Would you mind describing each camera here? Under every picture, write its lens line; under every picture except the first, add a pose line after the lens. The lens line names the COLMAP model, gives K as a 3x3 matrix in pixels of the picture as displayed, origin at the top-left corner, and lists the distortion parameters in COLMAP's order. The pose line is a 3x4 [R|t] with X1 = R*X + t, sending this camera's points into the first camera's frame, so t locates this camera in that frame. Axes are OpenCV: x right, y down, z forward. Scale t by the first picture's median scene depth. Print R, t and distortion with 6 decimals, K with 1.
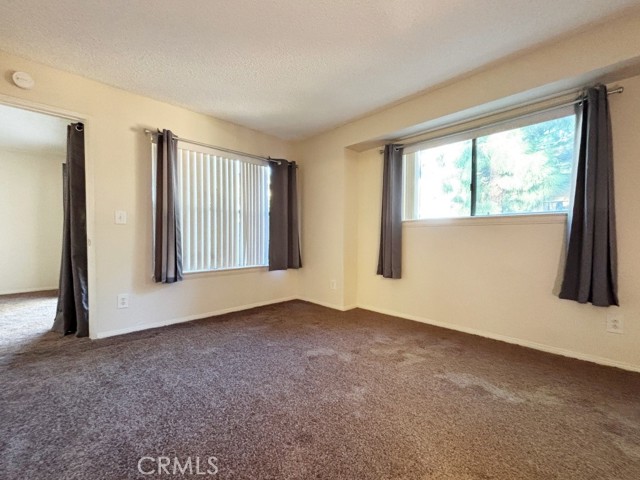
lens RADIAL K [[254.6, 0, 321.9], [0, 254.6, 242.5], [0, 0, 1]] dist [0.000589, -0.000066]
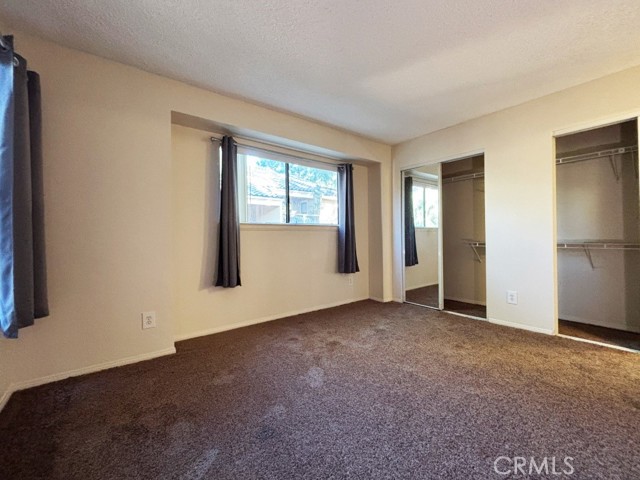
lens RADIAL K [[254.6, 0, 321.6], [0, 254.6, 235.8], [0, 0, 1]] dist [0.000589, -0.000066]
pose [[0.166849, 0.006255, 0.985963, -0.648066], [0.034355, 0.999336, -0.012154, -0.019472], [-0.985384, 0.035900, 0.166524, 0.636041]]
